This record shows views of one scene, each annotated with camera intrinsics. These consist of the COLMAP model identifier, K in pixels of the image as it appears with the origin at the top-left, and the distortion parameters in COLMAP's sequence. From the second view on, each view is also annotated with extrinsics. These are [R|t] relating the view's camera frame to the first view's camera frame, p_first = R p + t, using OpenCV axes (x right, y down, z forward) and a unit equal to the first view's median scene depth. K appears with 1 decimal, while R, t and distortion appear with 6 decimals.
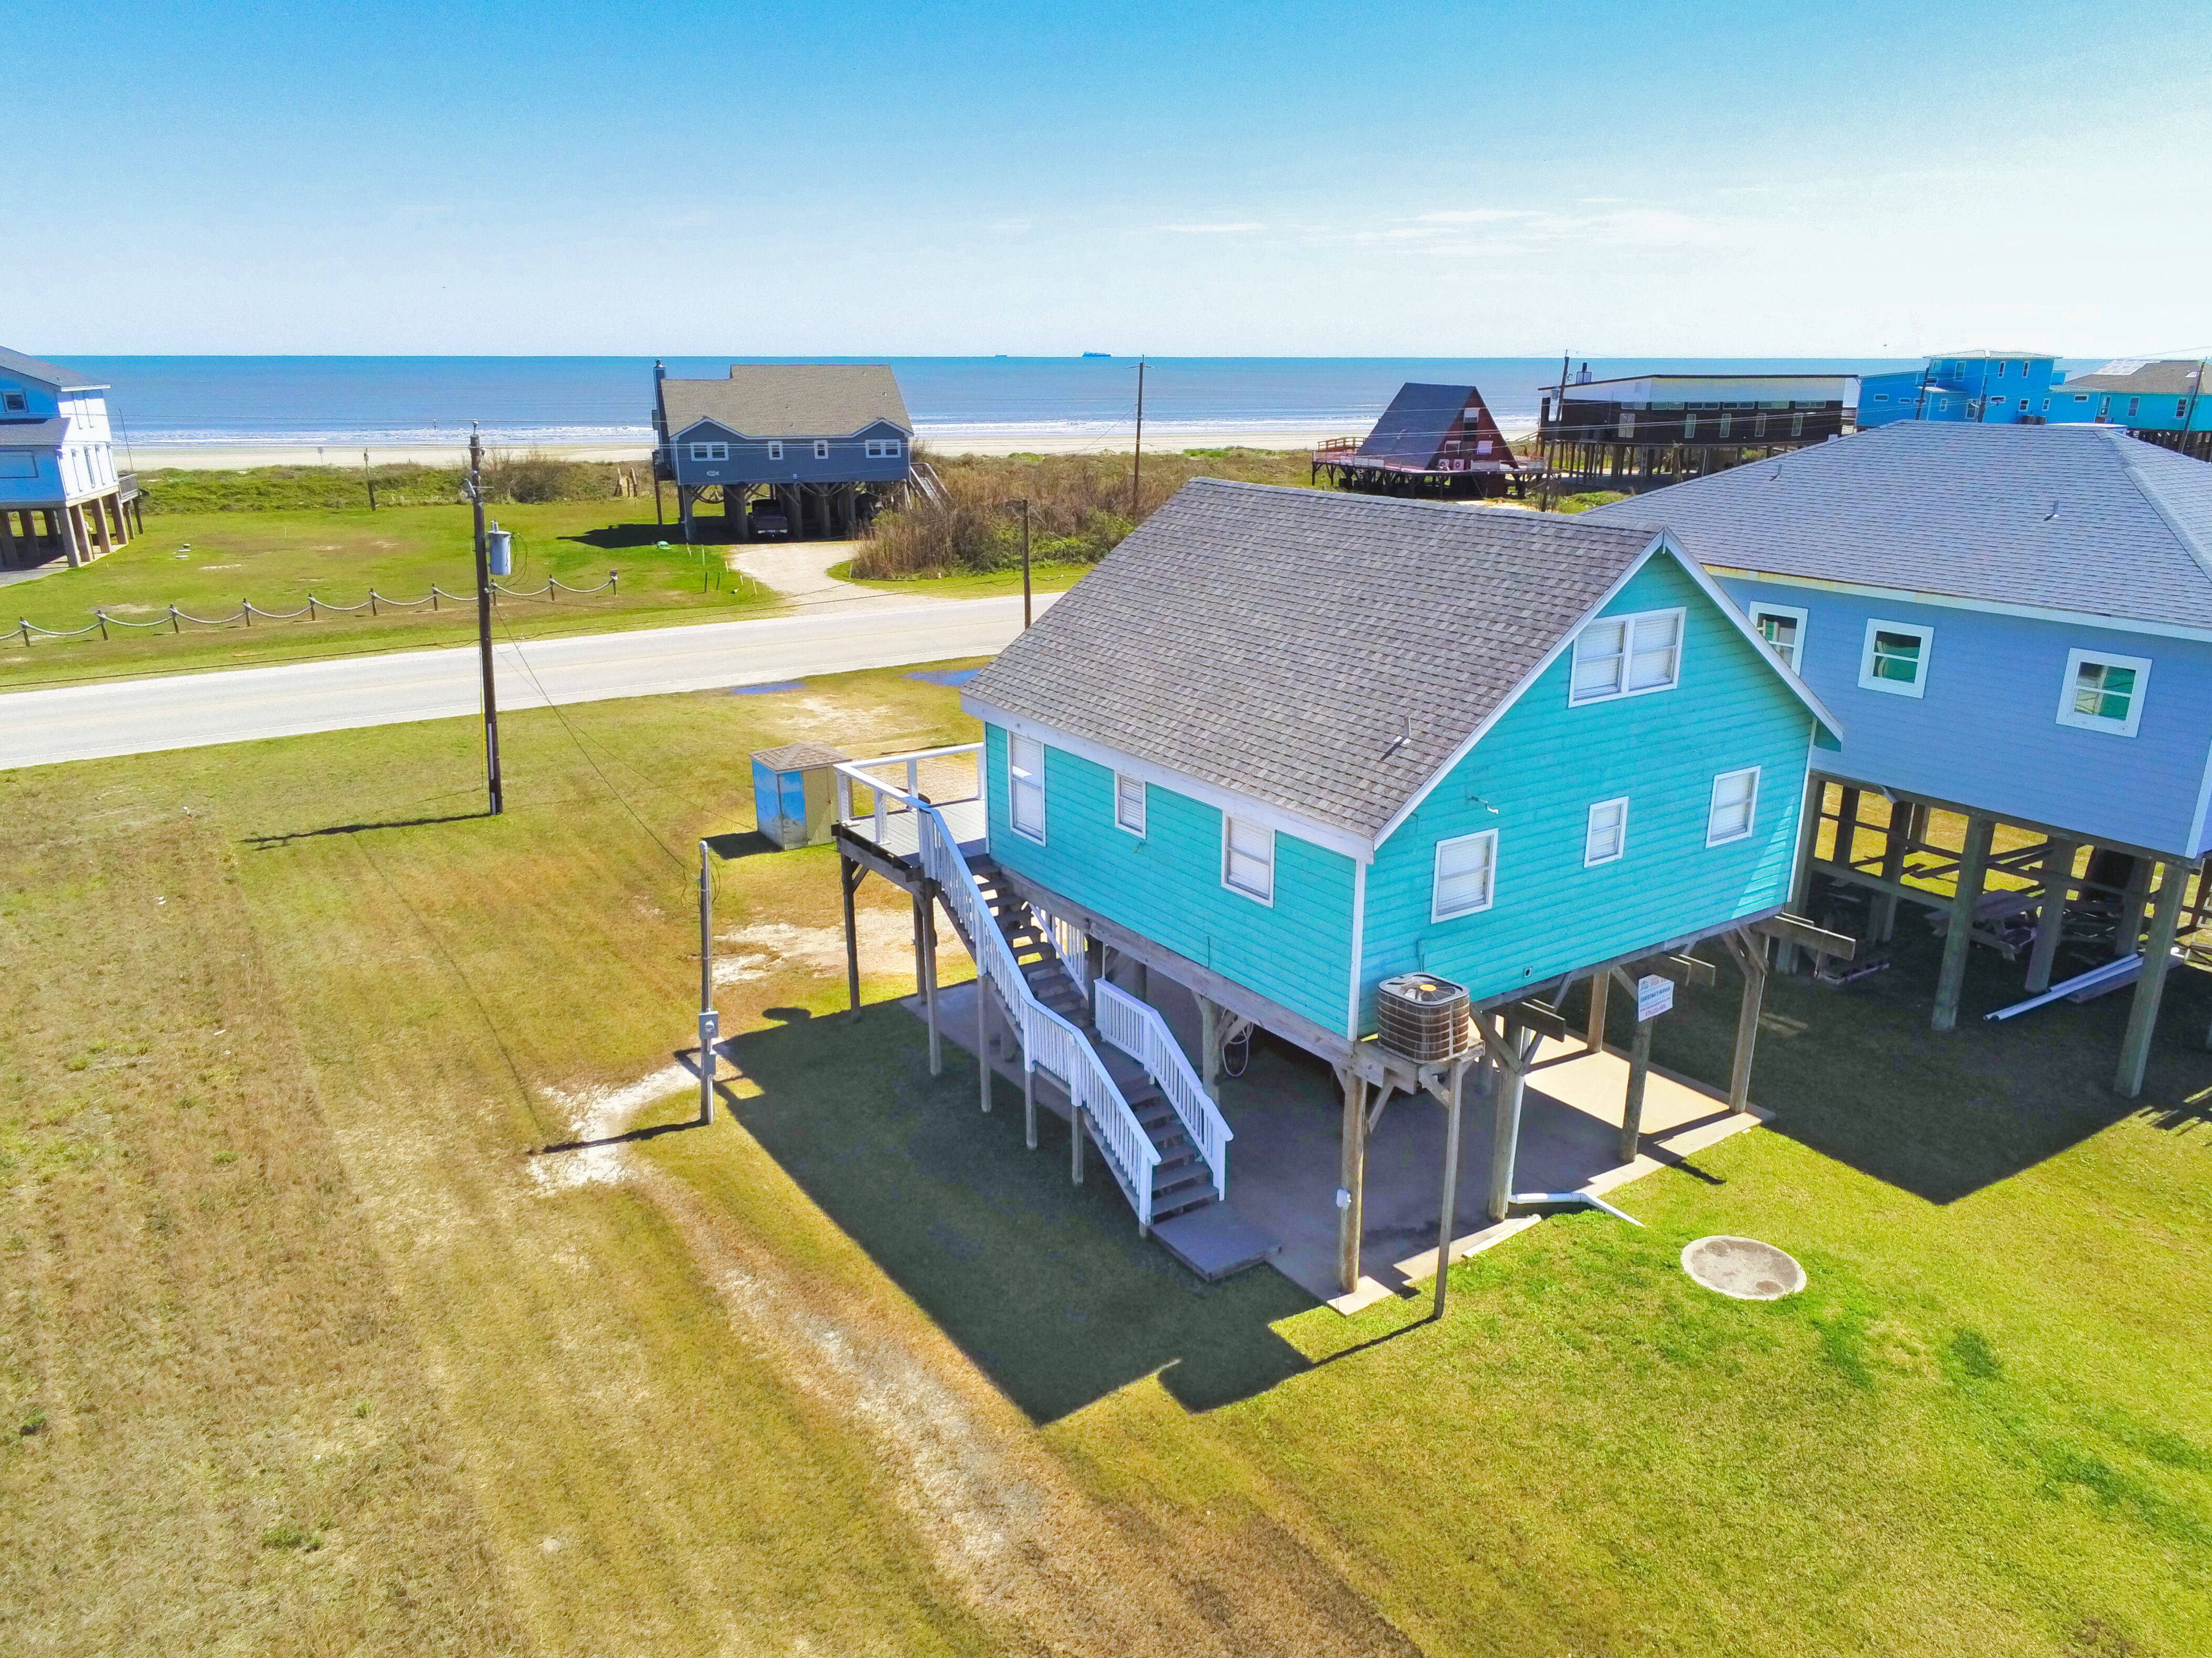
lens RADIAL K [[1485.7, 0, 1106.0], [0, 1485.7, 829.0], [0, 0, 1]] dist [0.003081, 0.004298]
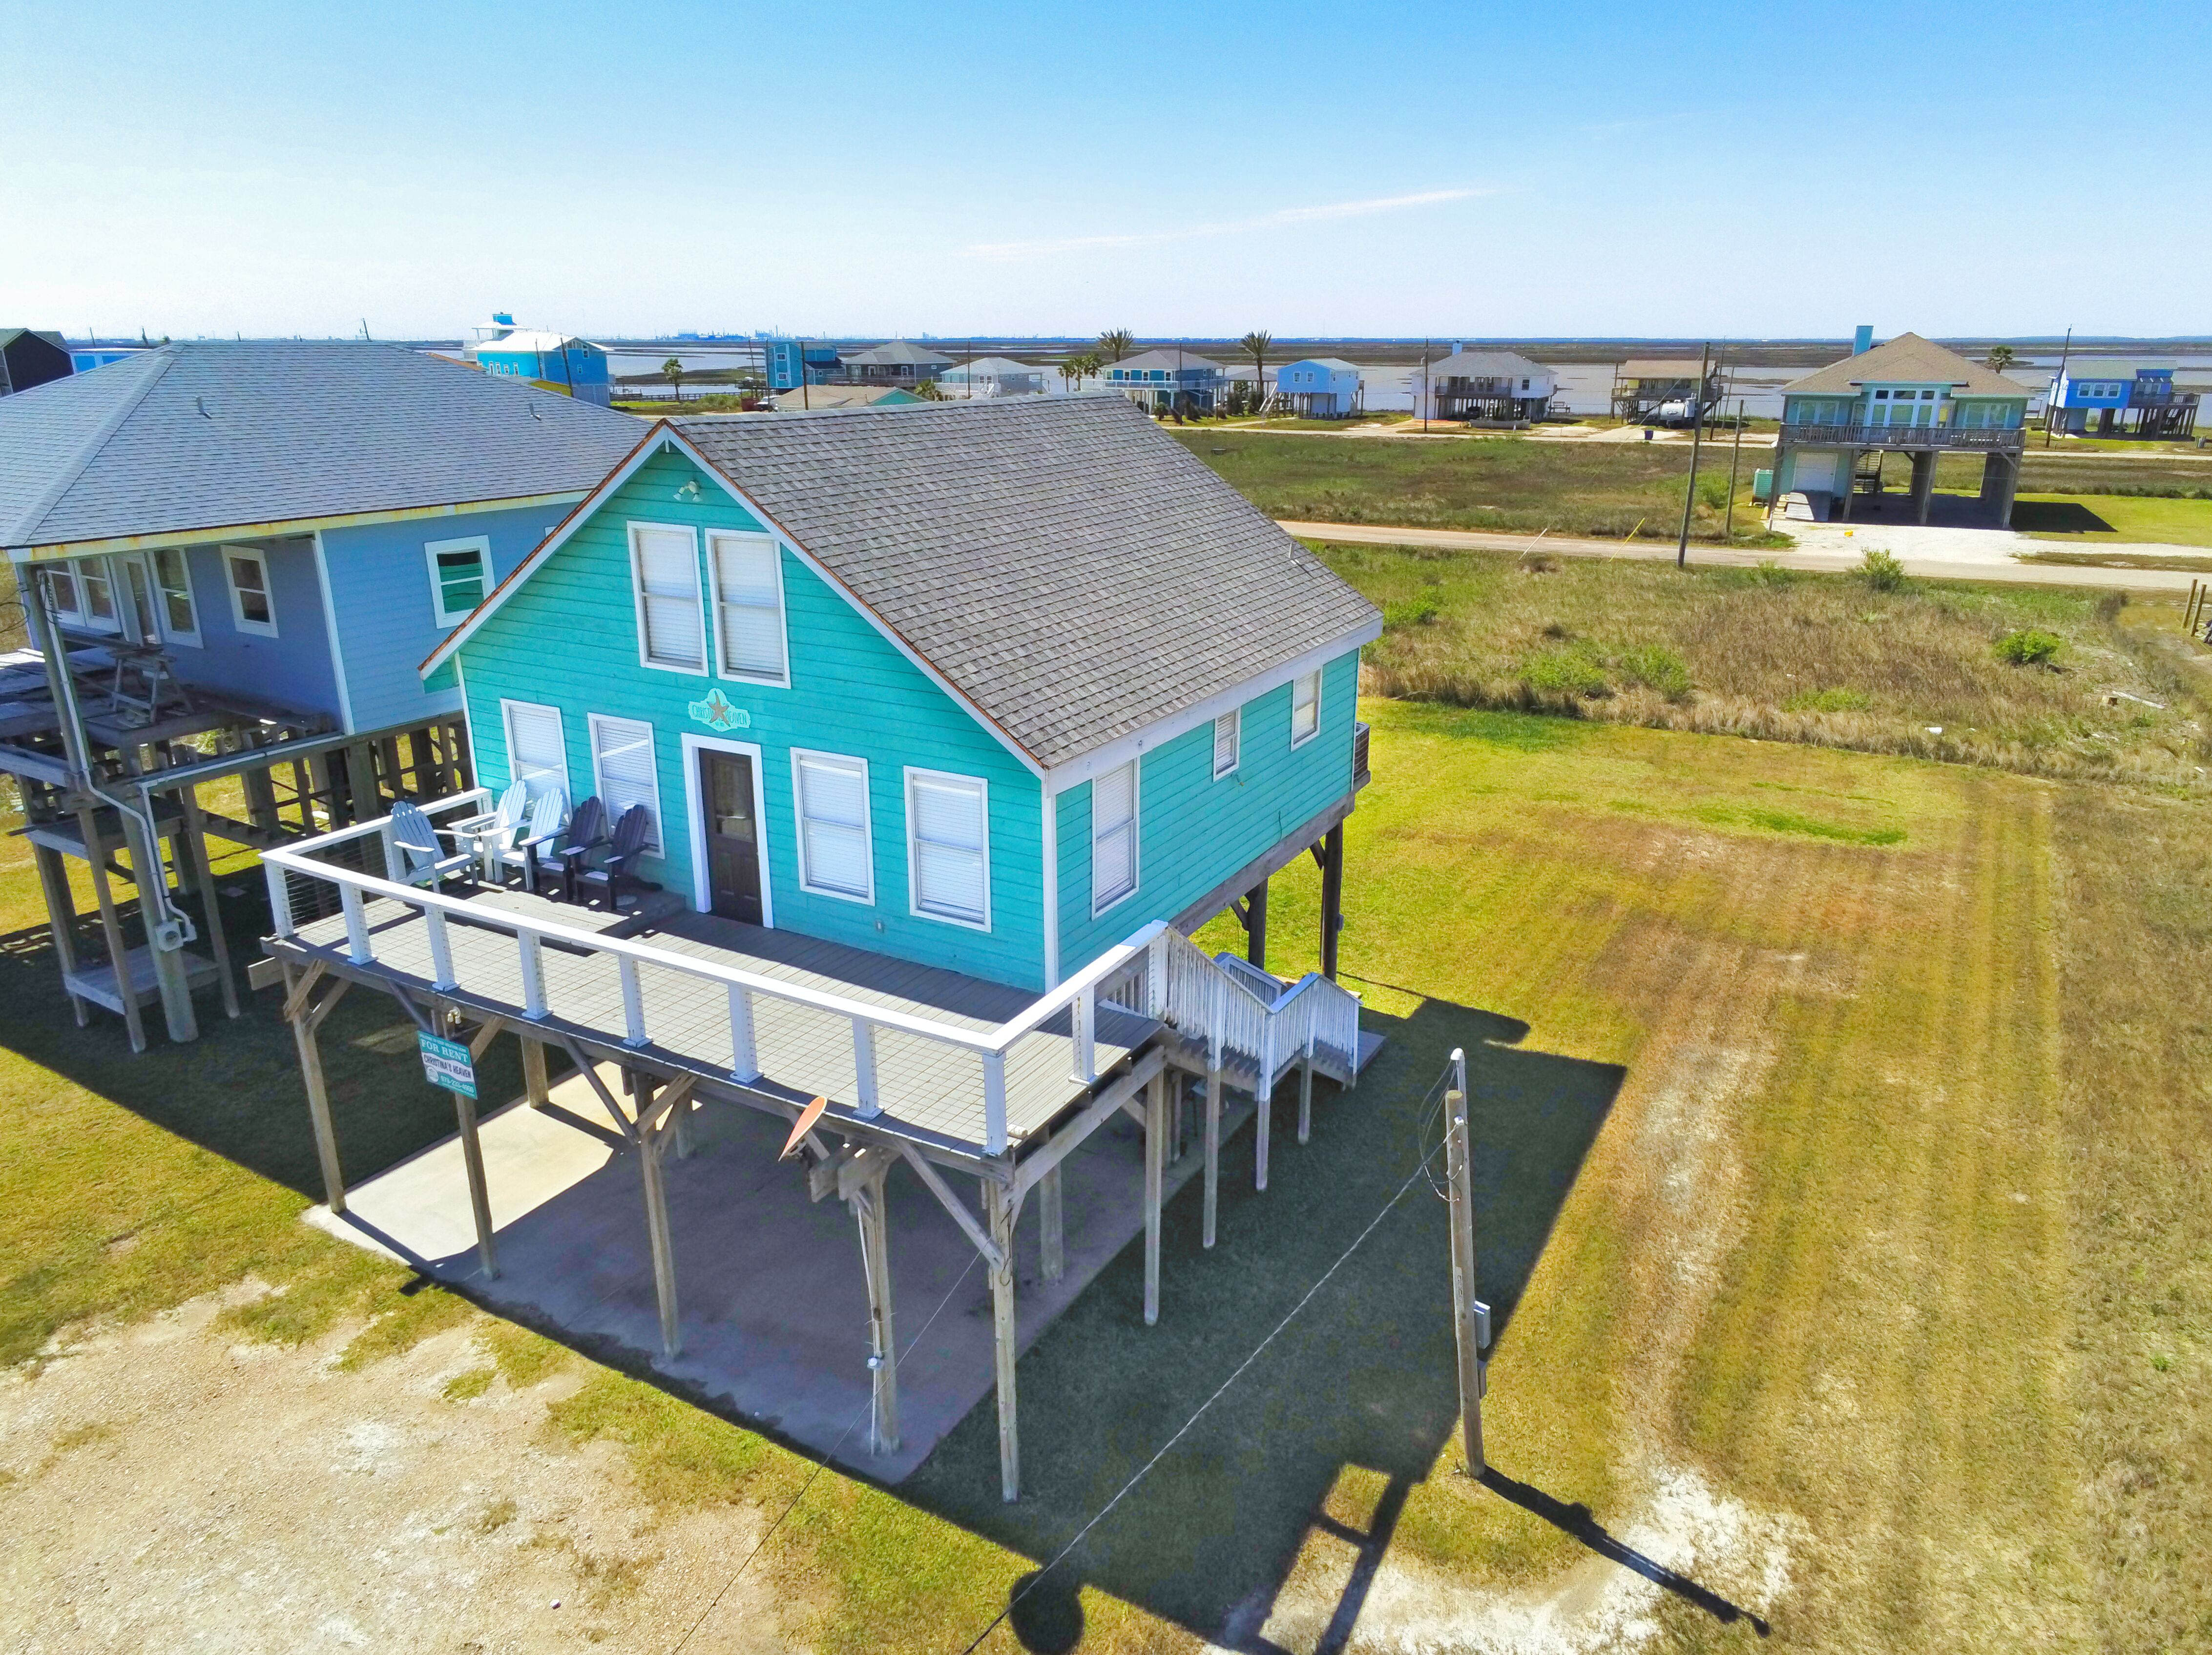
lens RADIAL K [[1485.7, 0, 1106.0], [0, 1485.7, 827.5], [0, 0, 1]] dist [0.003081, 0.004298]
pose [[-0.428766, -0.282186, 0.858213, -0.714911], [0.277123, 0.863086, 0.422240, -0.358808], [-0.859862, 0.418873, -0.291862, 1.319240]]
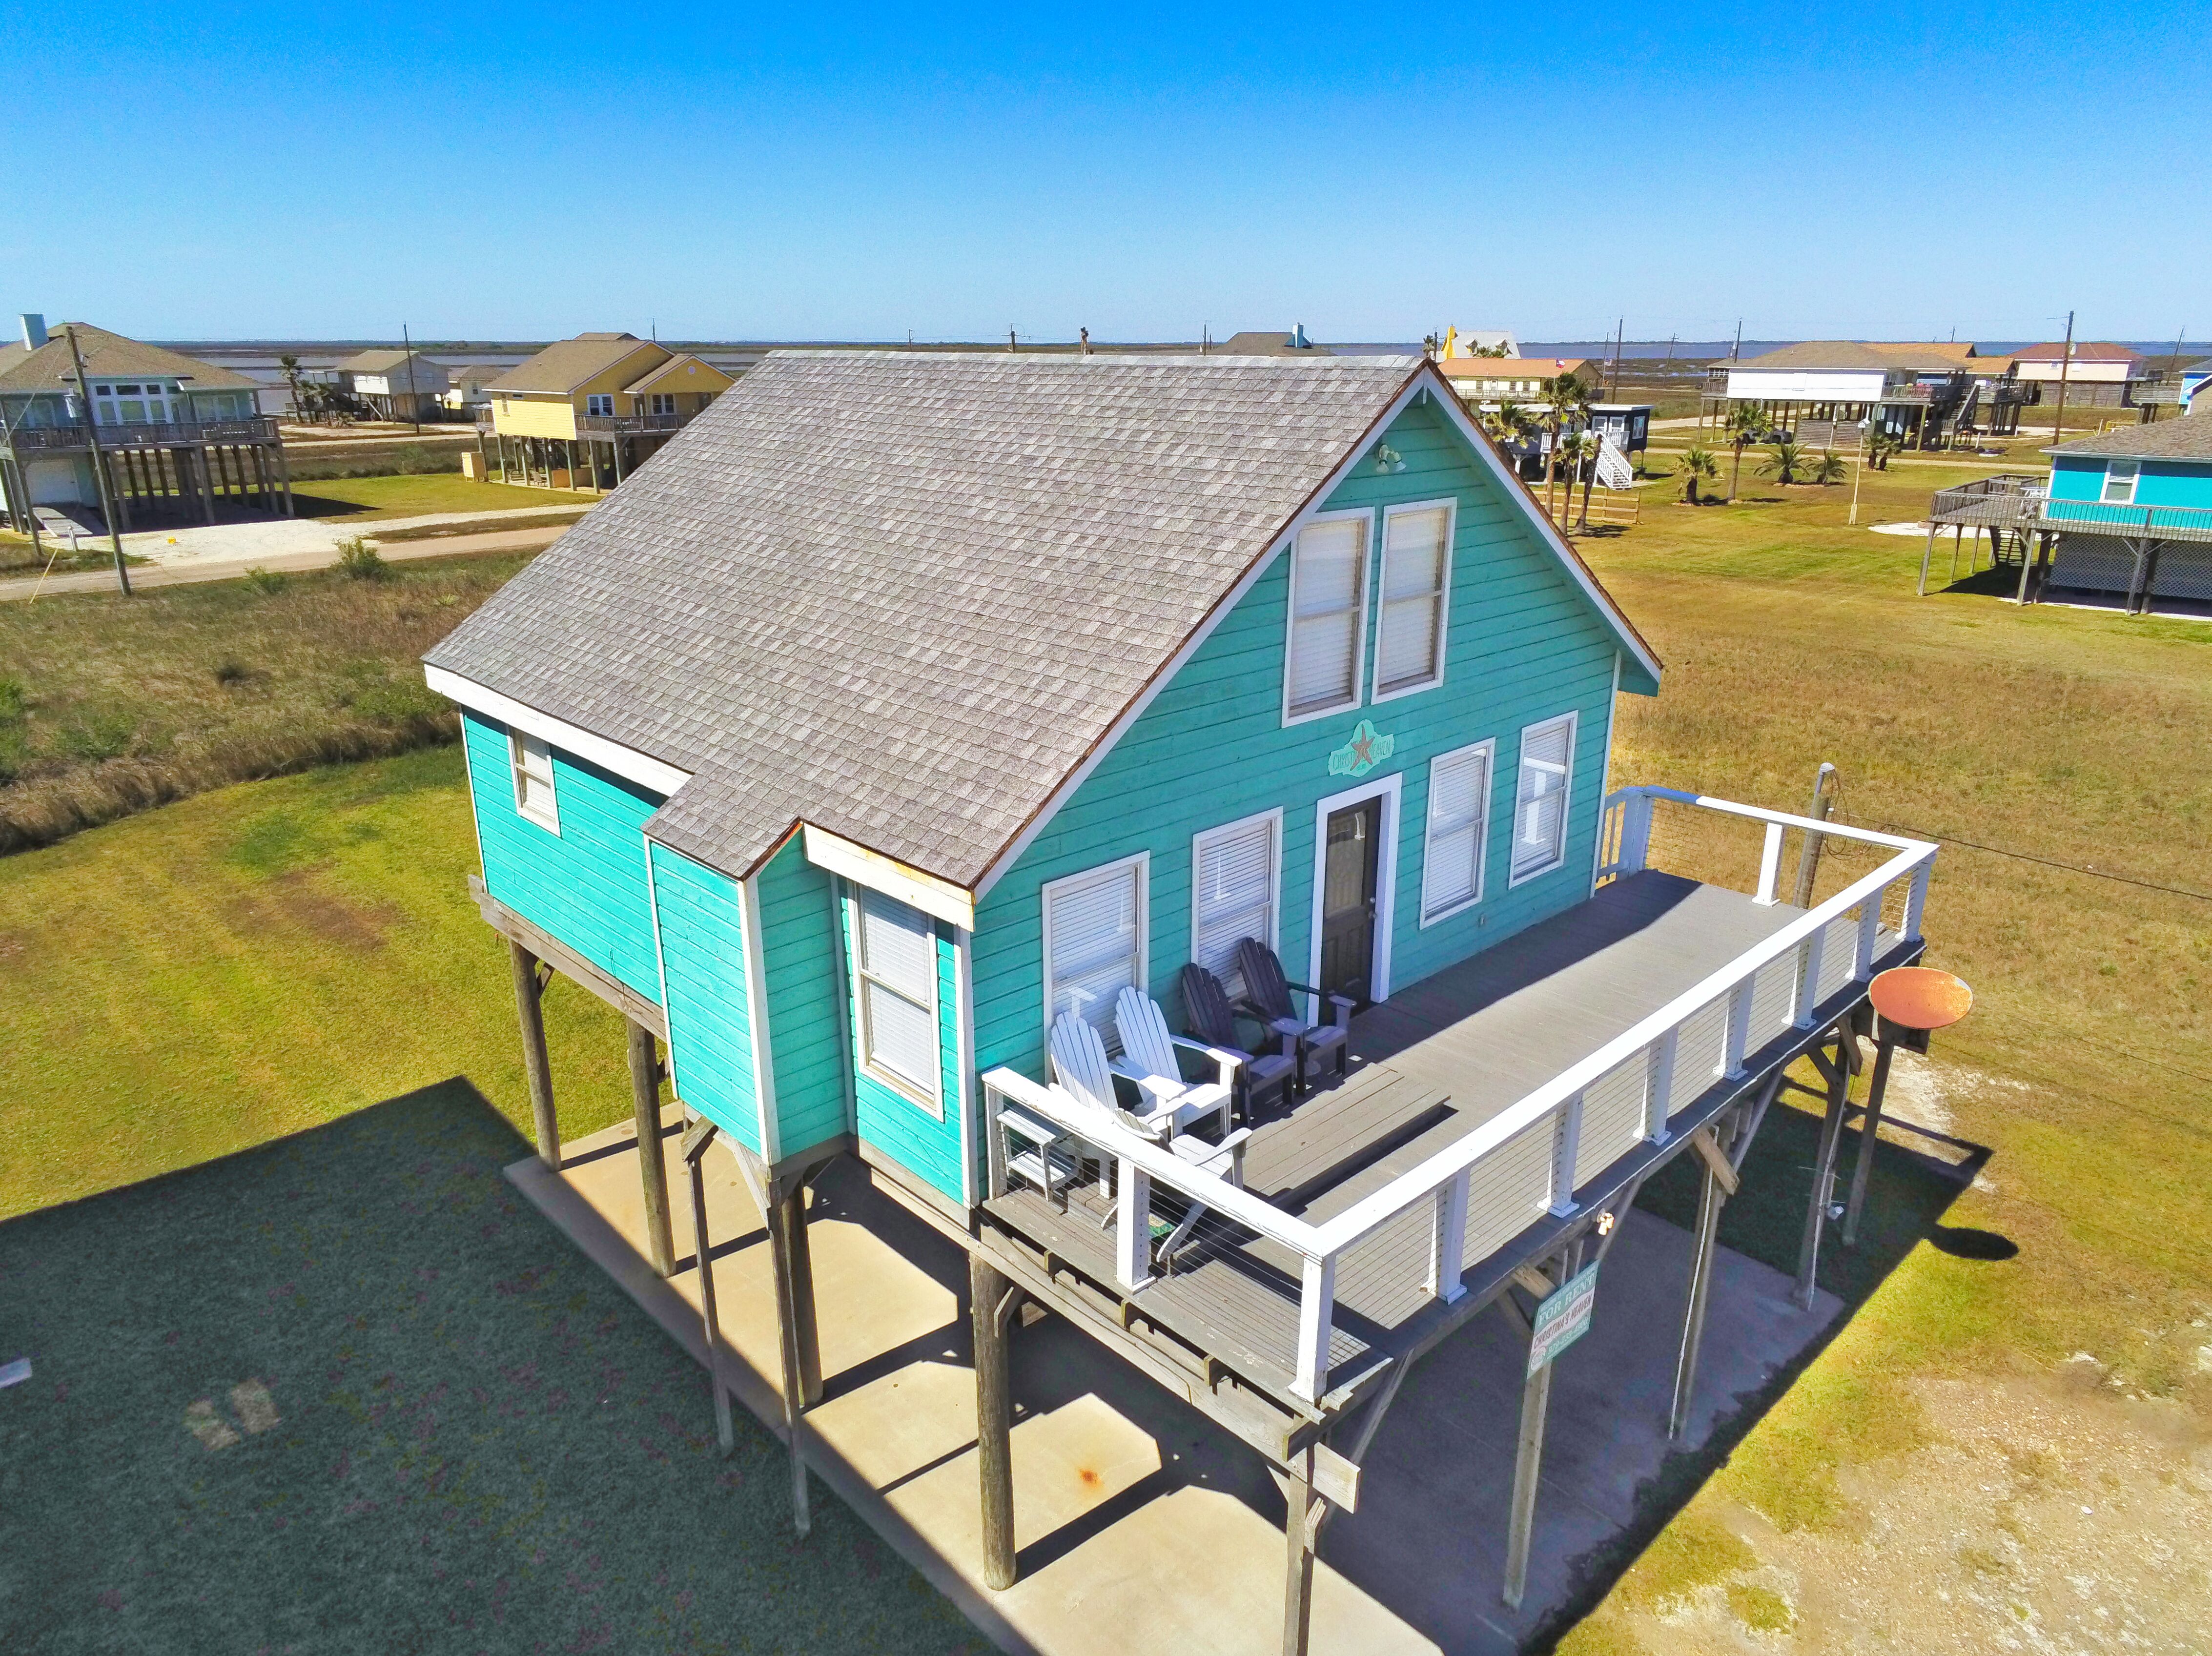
lens RADIAL K [[1472.9, 0, 1100.4], [0, 1472.9, 839.7], [0, 0, 1]] dist [0.008297, -0.000207]
pose [[-0.989123, 0.051507, -0.137775, 0.272413], [-0.040826, 0.803743, 0.593574, -0.457711], [0.141309, 0.592743, -0.792899, 1.725319]]
